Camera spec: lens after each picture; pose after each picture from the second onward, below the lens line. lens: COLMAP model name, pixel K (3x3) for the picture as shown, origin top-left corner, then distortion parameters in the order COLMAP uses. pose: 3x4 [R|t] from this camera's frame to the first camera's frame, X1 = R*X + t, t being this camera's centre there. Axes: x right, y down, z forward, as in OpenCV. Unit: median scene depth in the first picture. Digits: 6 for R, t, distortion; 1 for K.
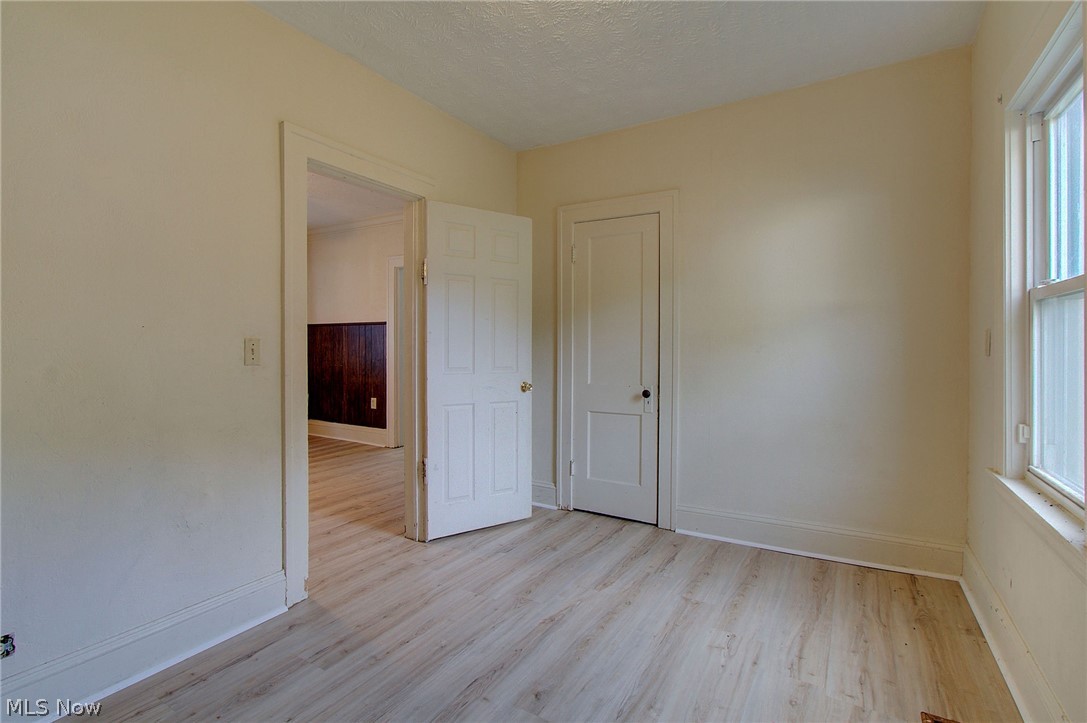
lens RADIAL K [[512.7, 0, 524.3], [0, 512.7, 344.8], [0, 0, 1]] dist [-0.000758, -0.000230]
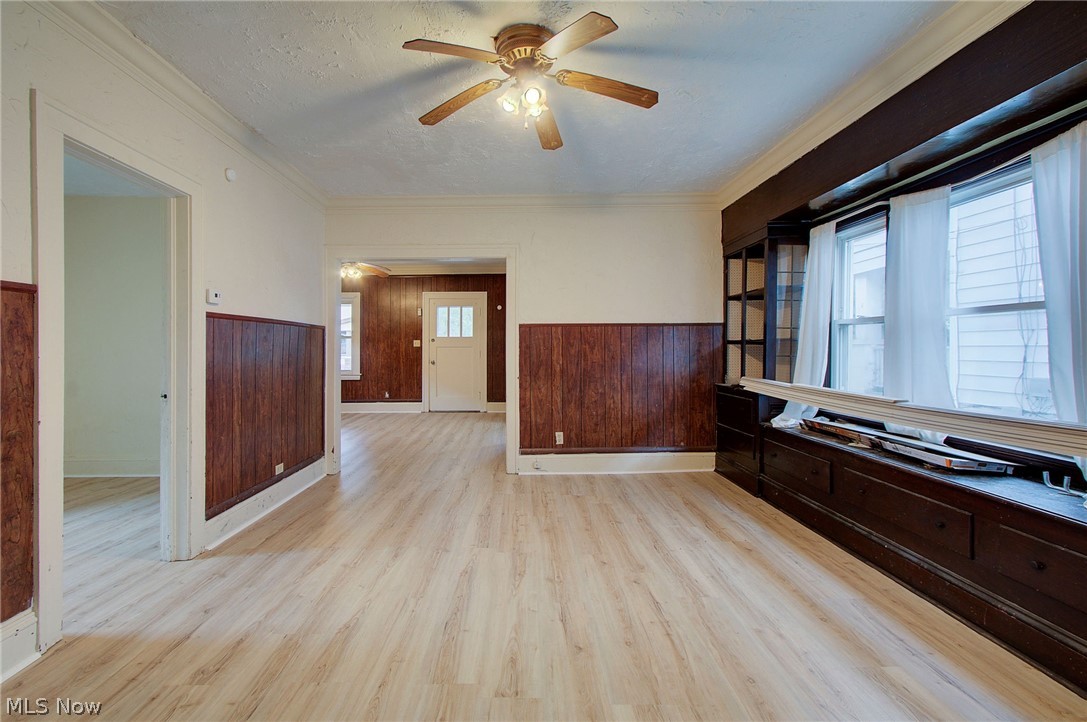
lens RADIAL K [[512.7, 0, 524.3], [0, 512.7, 344.3], [0, 0, 1]] dist [-0.000758, -0.000230]
pose [[-0.844363, -0.001036, -0.535771, -0.538388], [-0.002175, 0.999997, 0.001494, -0.002680], [0.535768, 0.002427, -0.844362, 2.637111]]
